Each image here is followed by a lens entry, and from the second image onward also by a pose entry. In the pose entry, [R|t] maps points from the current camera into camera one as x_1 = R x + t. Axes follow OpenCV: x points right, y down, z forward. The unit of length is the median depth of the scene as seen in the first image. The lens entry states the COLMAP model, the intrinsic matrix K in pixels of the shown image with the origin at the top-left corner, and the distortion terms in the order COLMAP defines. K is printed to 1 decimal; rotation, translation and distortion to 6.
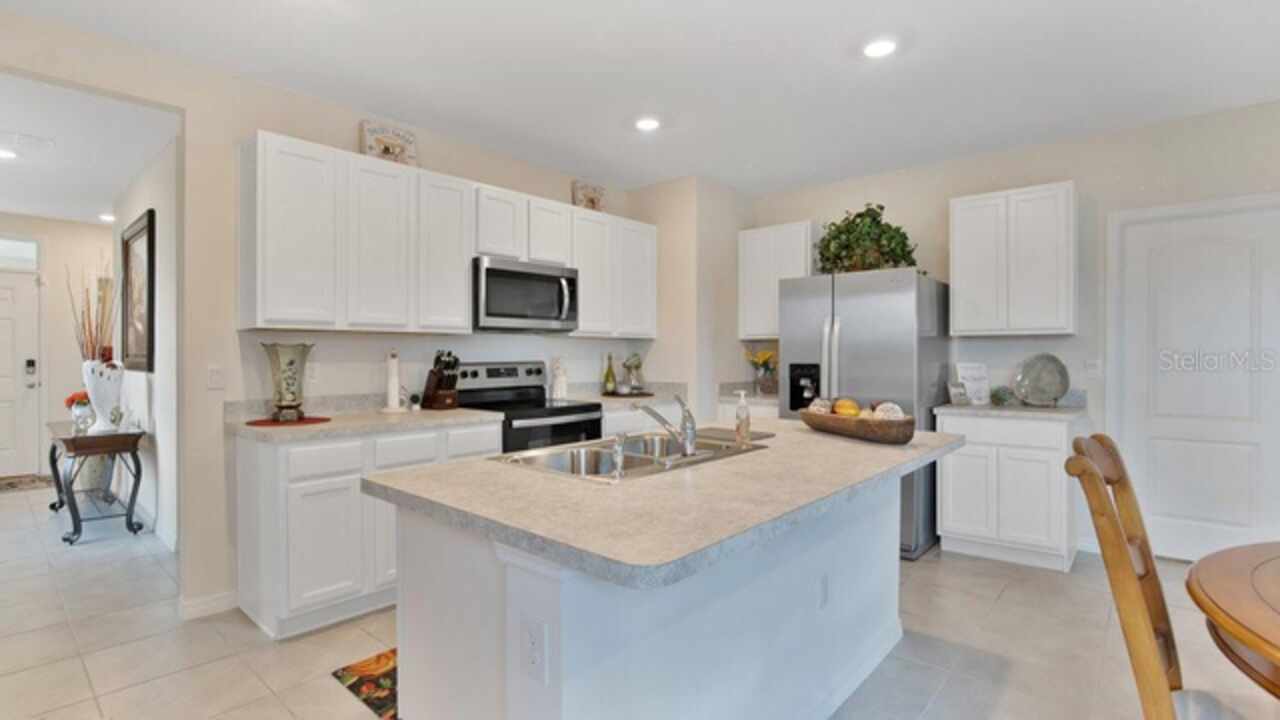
lens RADIAL K [[610.6, 0, 641.2], [0, 610.6, 352.0], [0, 0, 1]] dist [-0.002637, -0.007364]
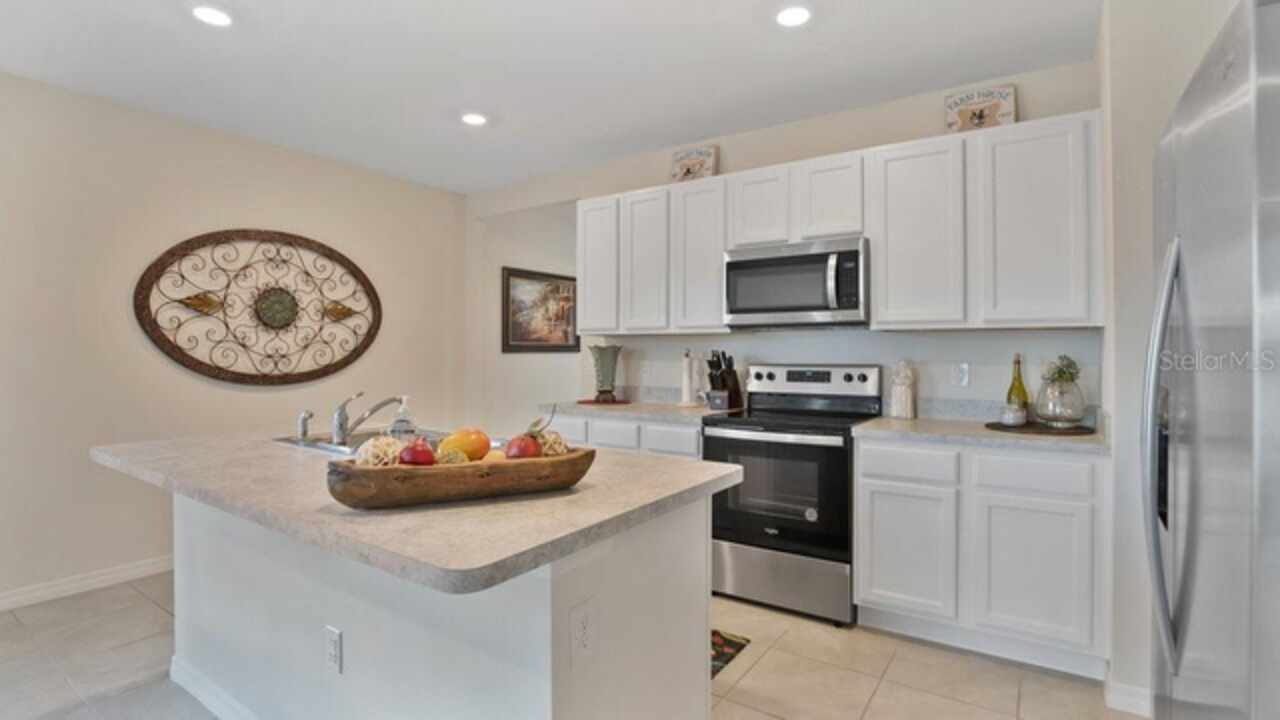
lens RADIAL K [[610.6, 0, 641.2], [0, 610.6, 352.0], [0, 0, 1]] dist [-0.002637, -0.007364]
pose [[0.117747, -0.001005, -0.993043, 0.586334], [-0.004685, 0.999988, -0.001567, 0.002187], [0.993033, 0.004837, 0.117741, 0.670231]]
